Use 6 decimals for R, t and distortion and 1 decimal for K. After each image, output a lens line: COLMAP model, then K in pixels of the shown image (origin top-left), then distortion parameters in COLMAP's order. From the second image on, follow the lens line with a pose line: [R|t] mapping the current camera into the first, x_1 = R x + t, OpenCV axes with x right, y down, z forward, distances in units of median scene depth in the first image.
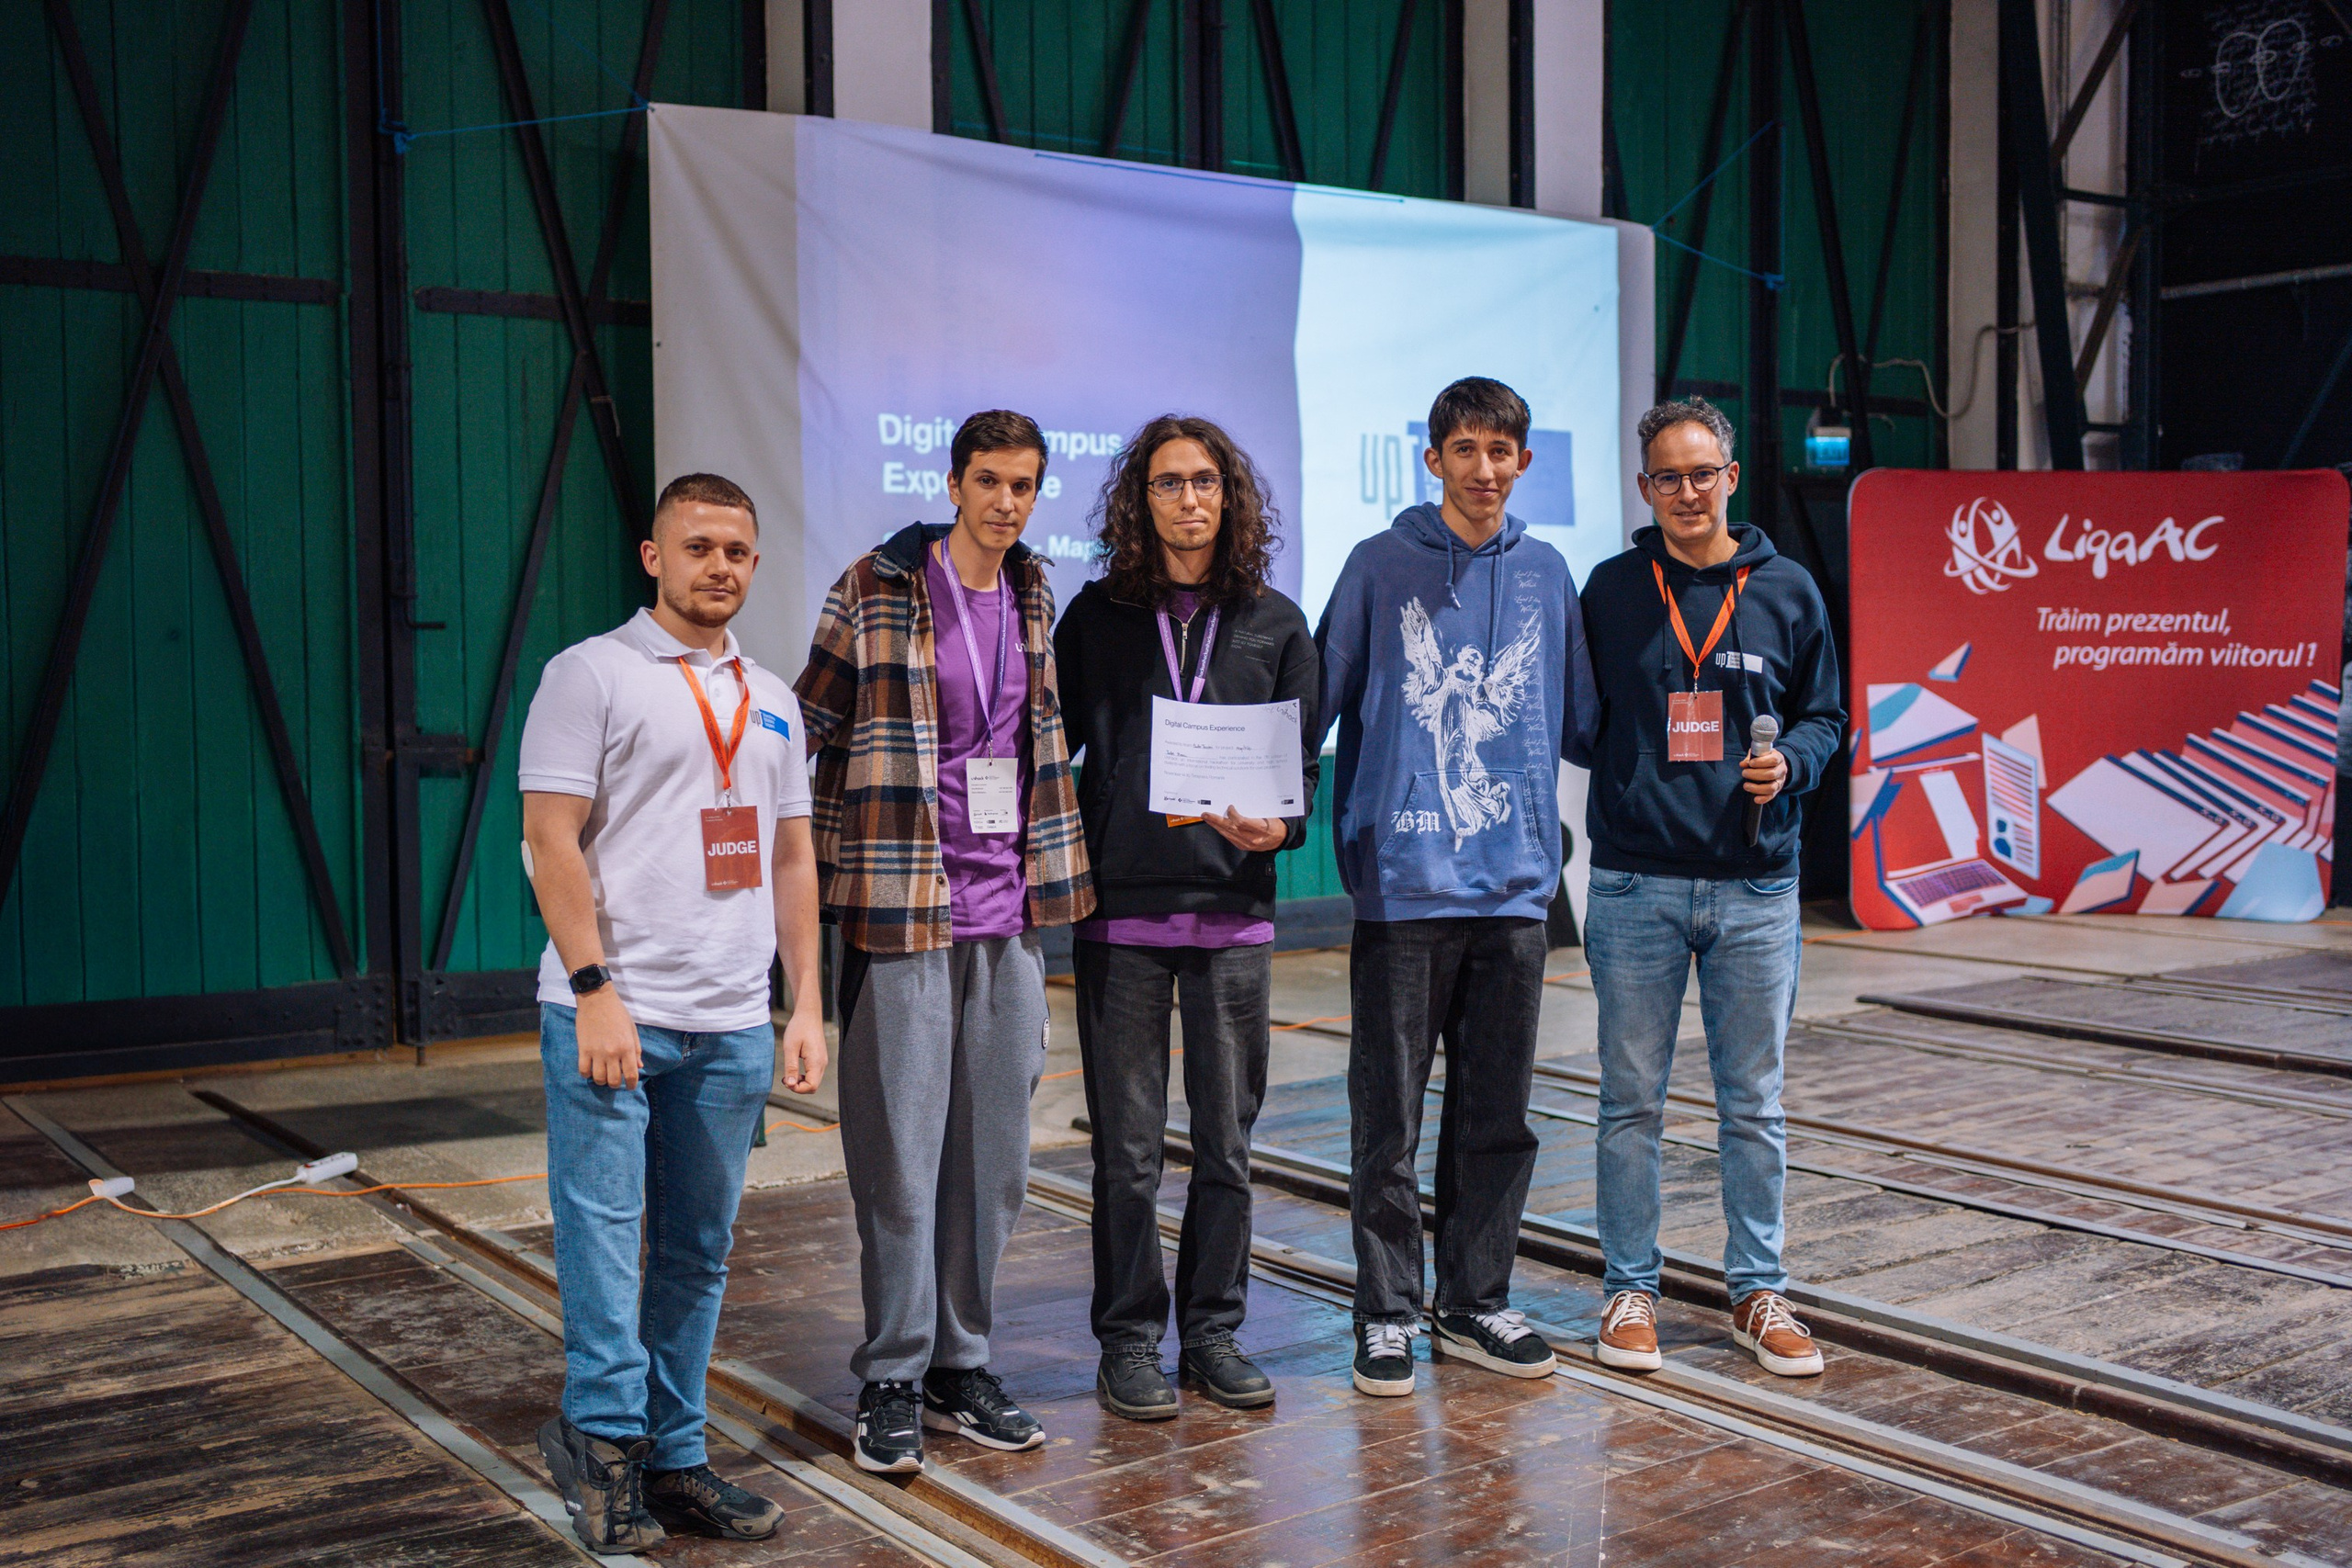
lens RADIAL K [[2475.6, 0, 1151.7], [0, 2475.6, 749.0], [0, 0, 1]] dist [-0.028985, 0.171012]
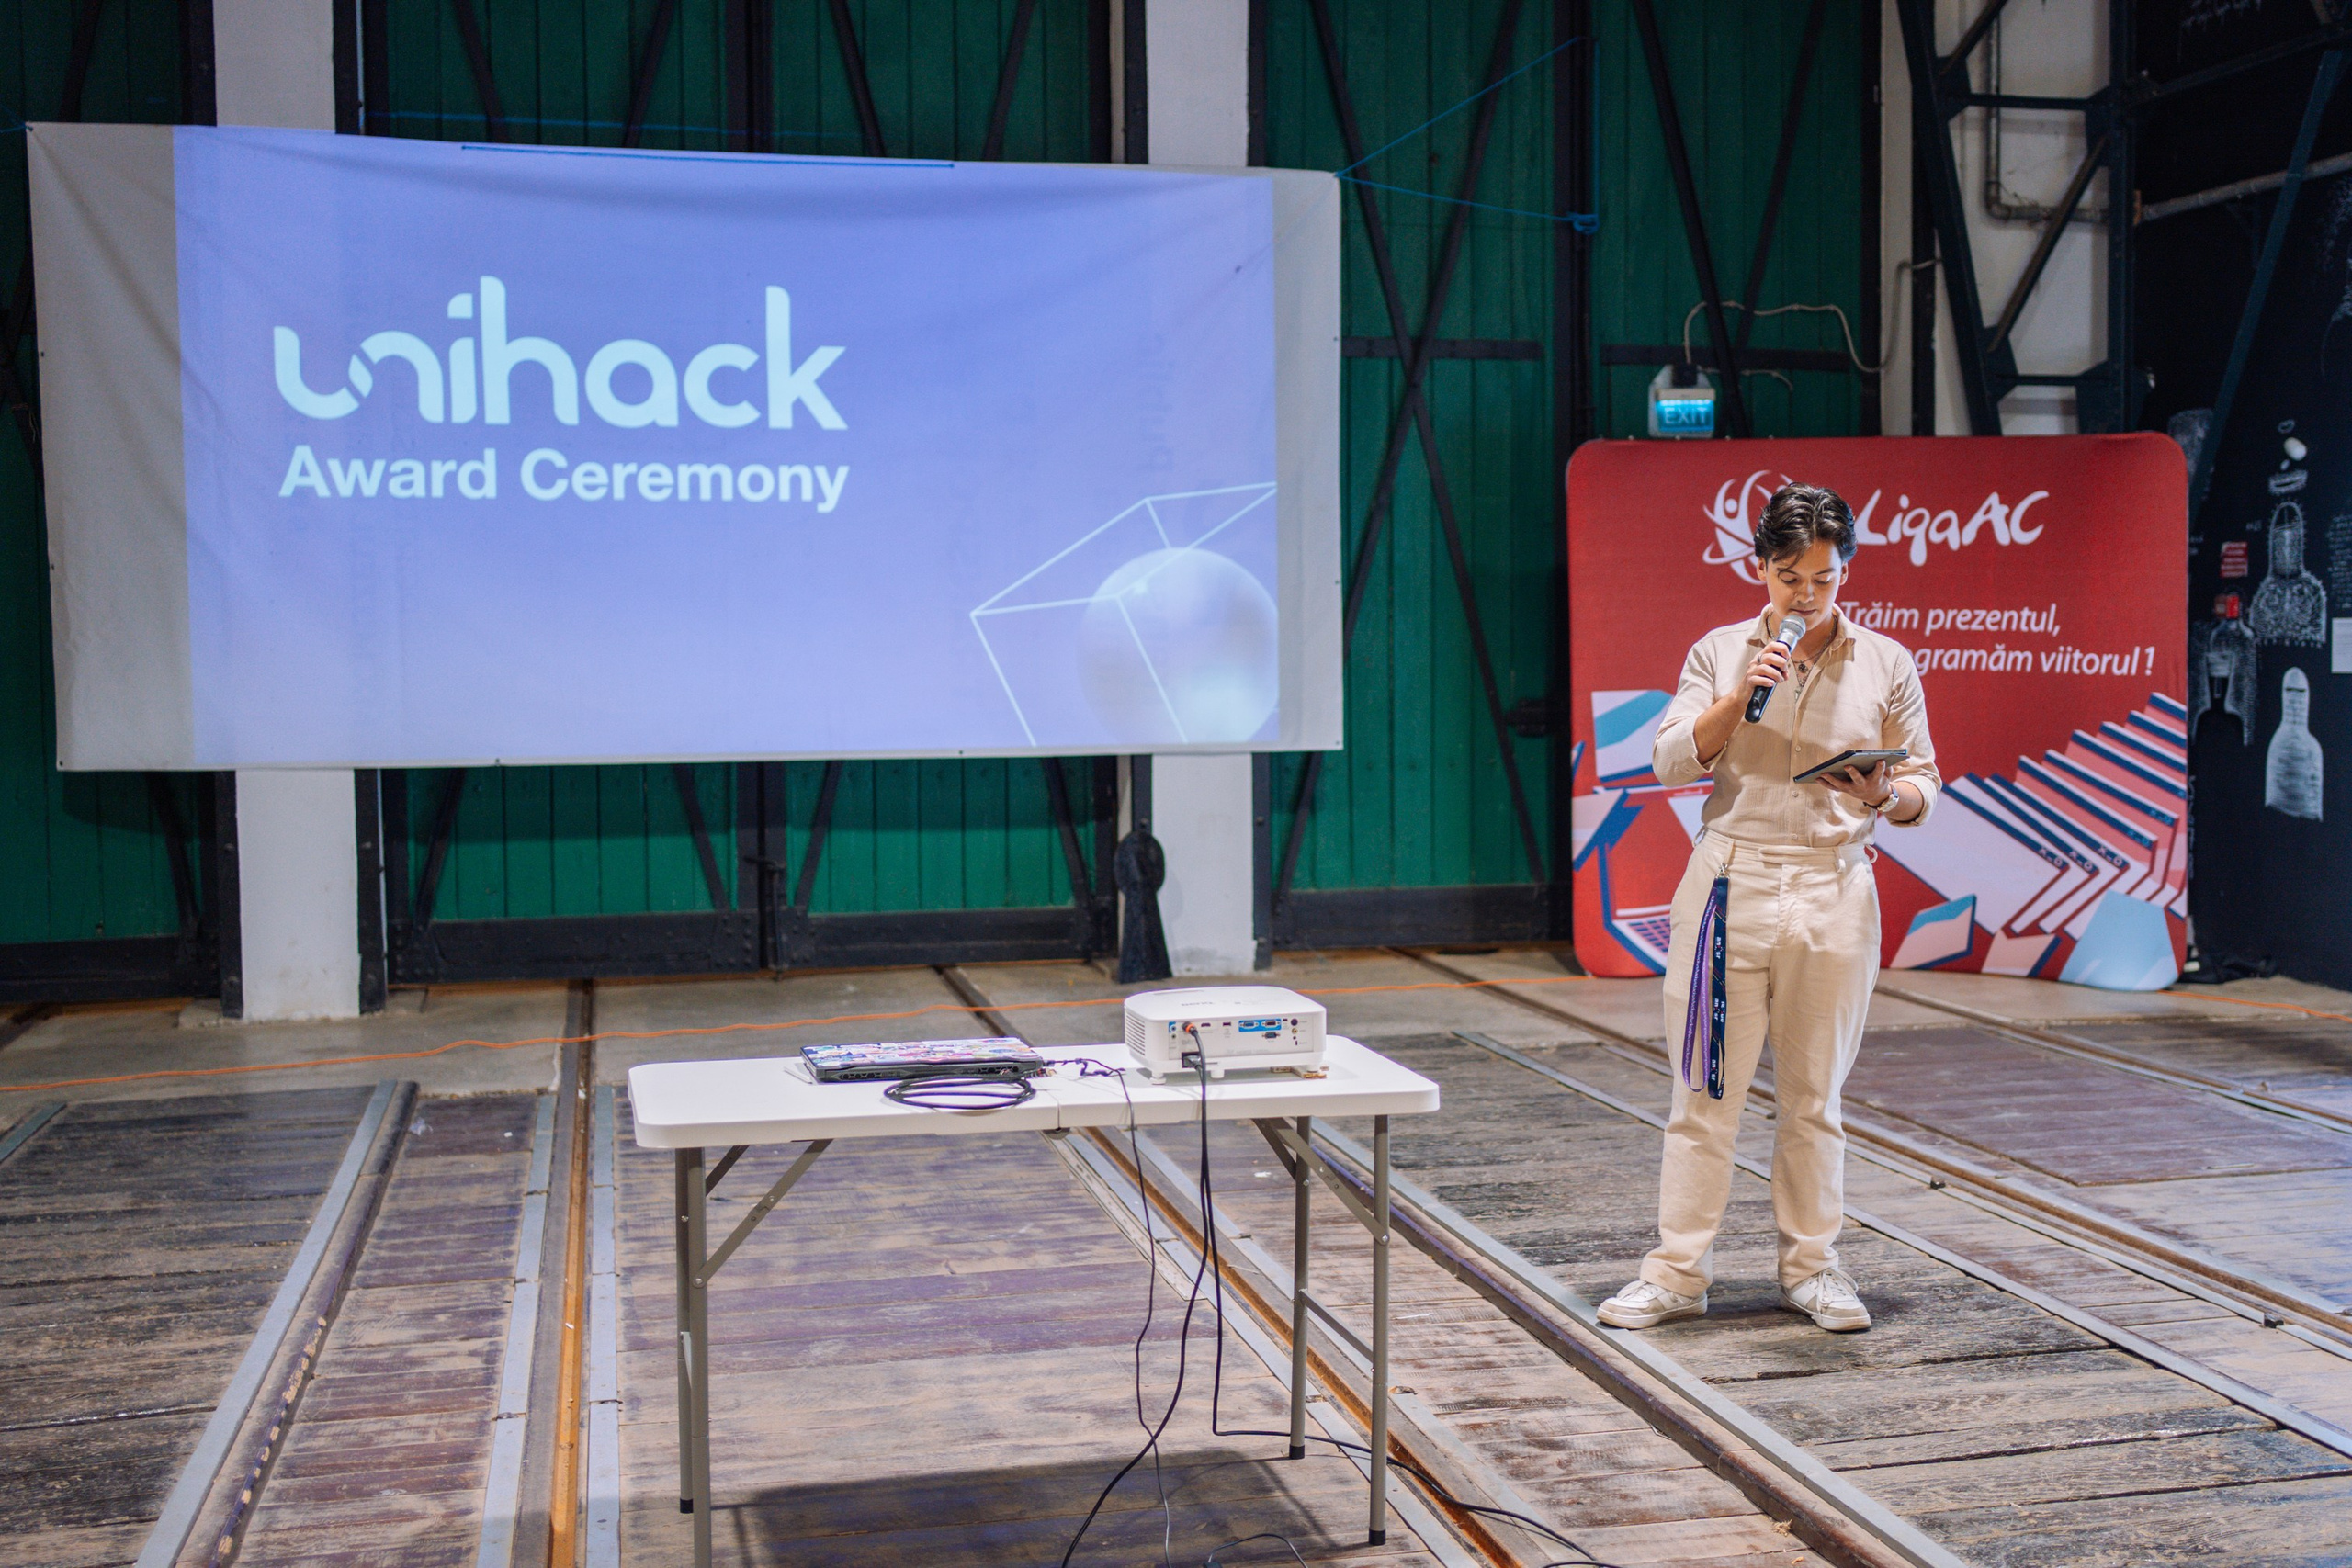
lens RADIAL K [[2840.7, 0, 1377.4], [0, 2840.7, 743.3], [0, 0, 1]] dist [-0.038703, 0.181447]
pose [[0.940614, 0.019714, -0.338906, 0.543105], [-0.018370, 0.999806, 0.007172, -0.013237], [0.338981, -0.000520, 0.940793, 0.044929]]
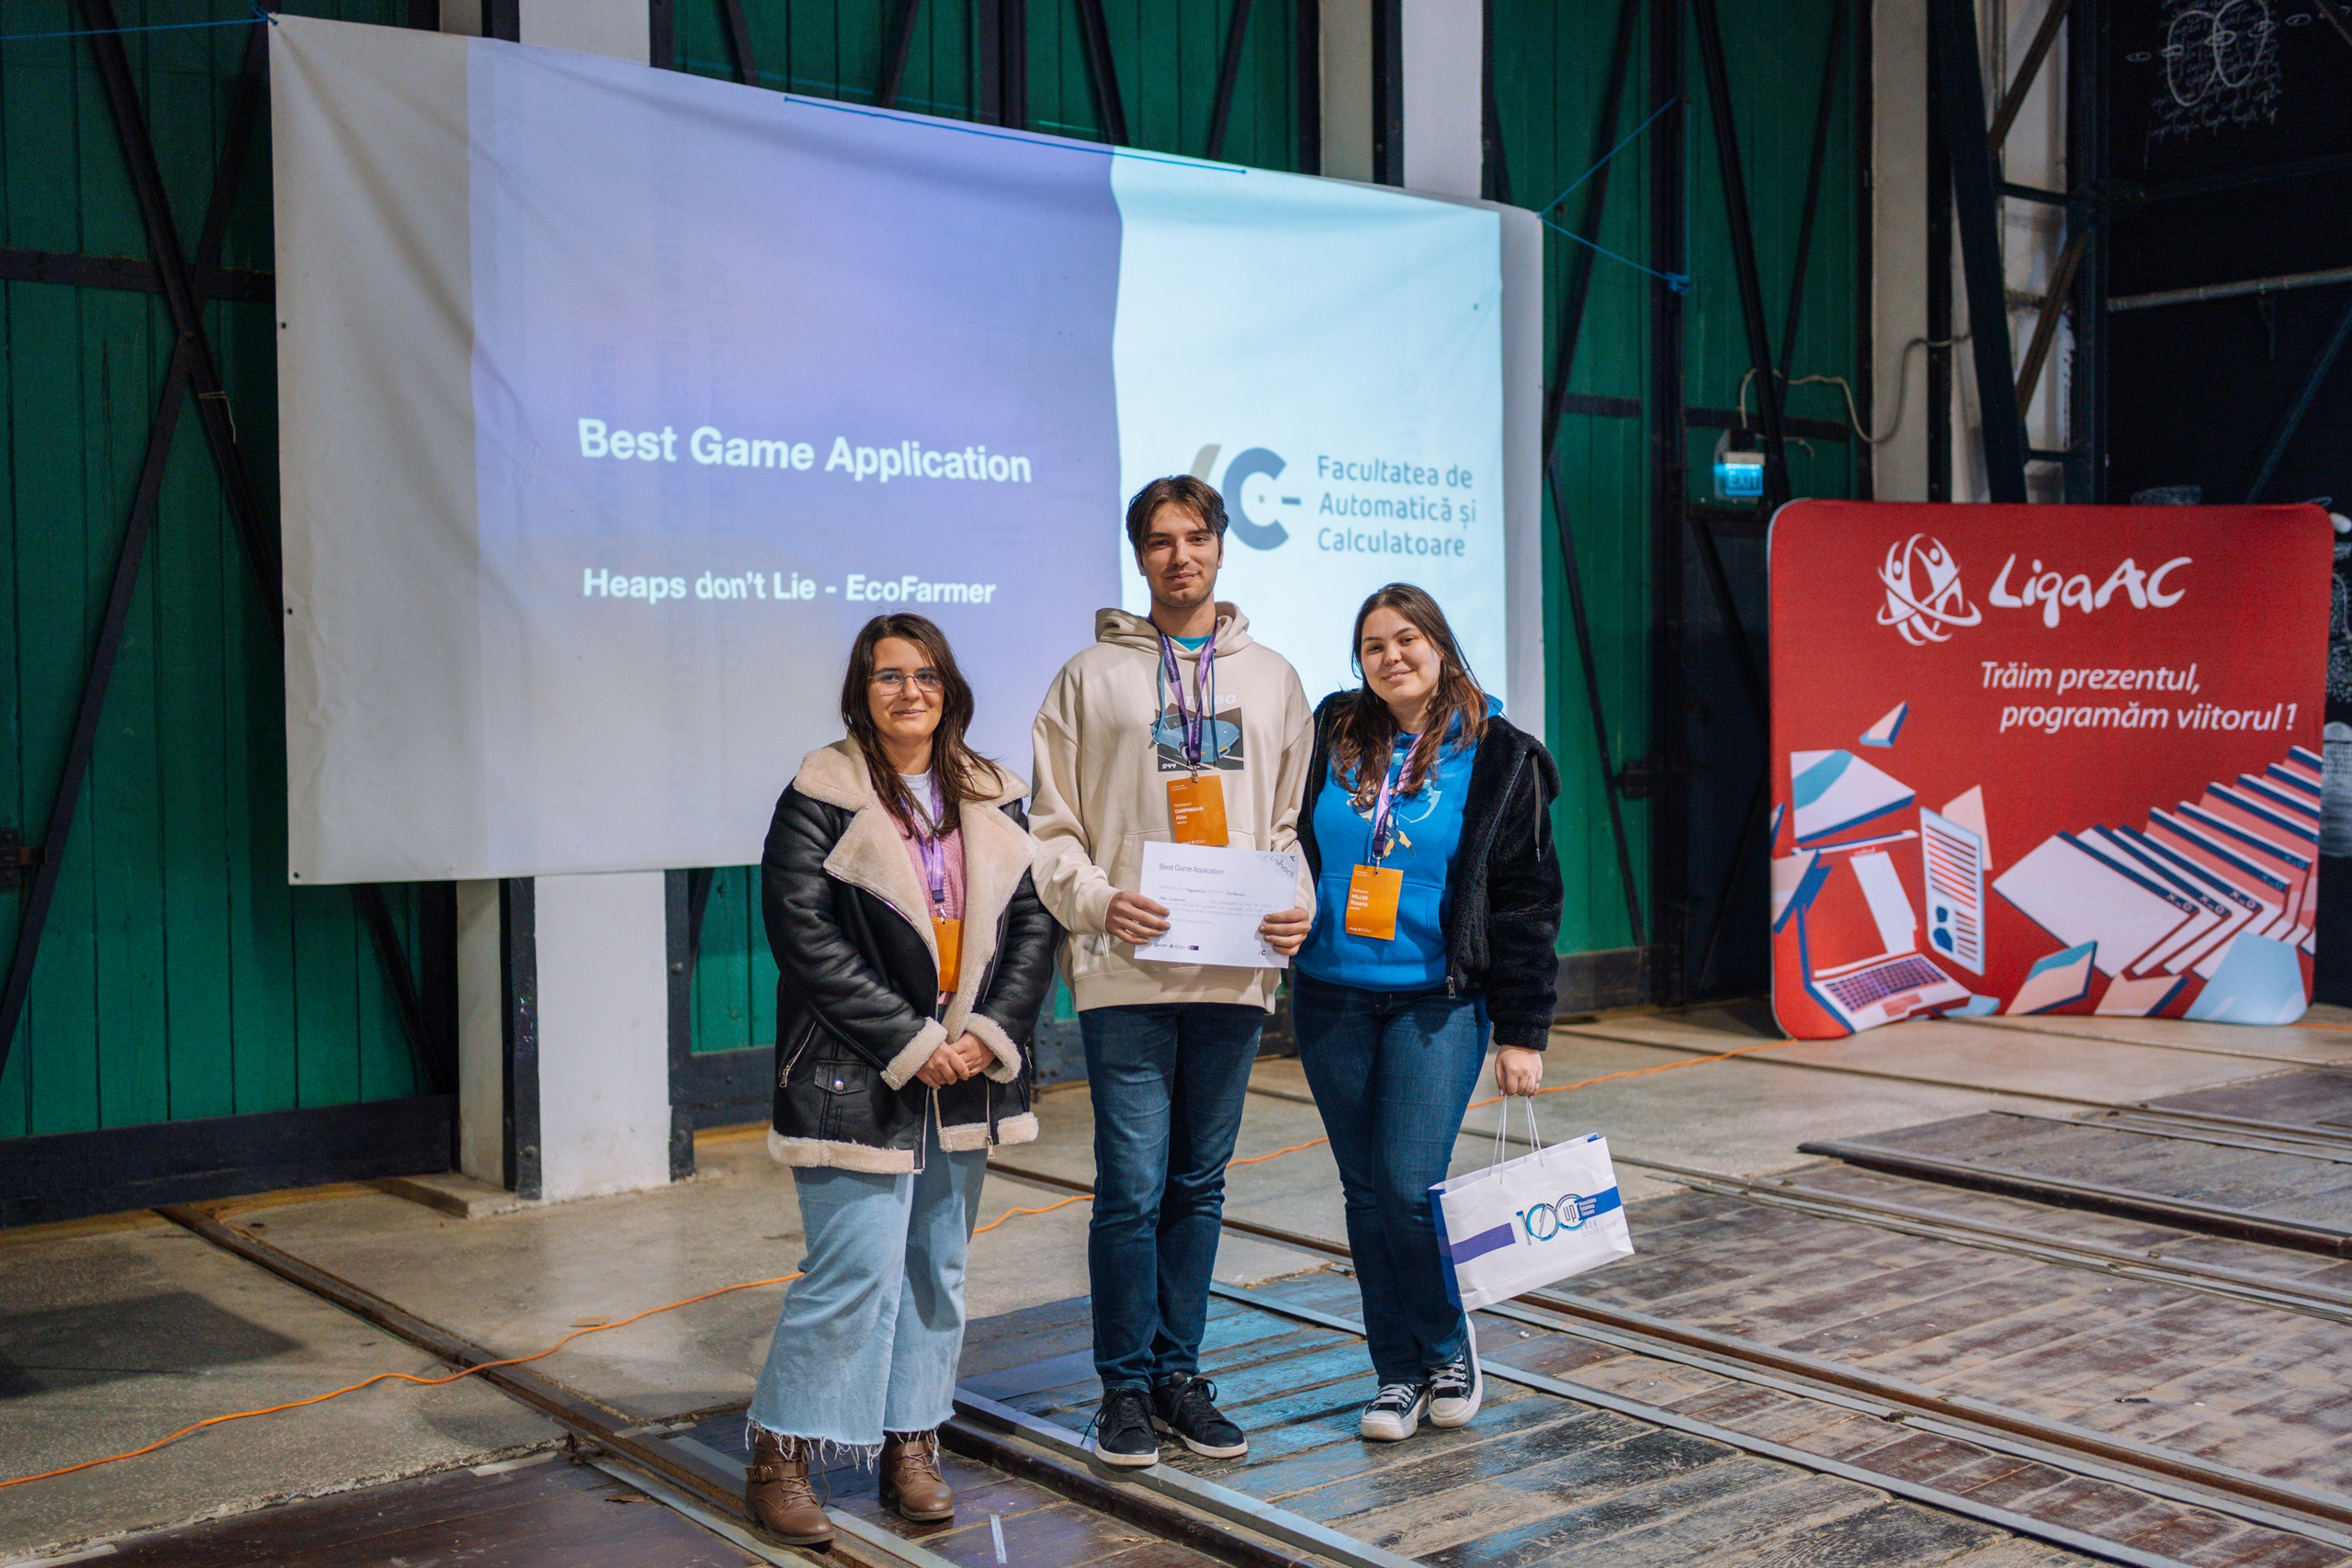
lens RADIAL K [[2503.1, 0, 1165.0], [0, 2503.1, 748.2], [0, 0, 1]] dist [-0.024339, 0.149242]
pose [[0.998269, 0.000524, 0.058805, 0.022522], [0.000418, 0.999872, -0.016006, -0.013172], [-0.058806, 0.016003, 0.998141, 0.147545]]
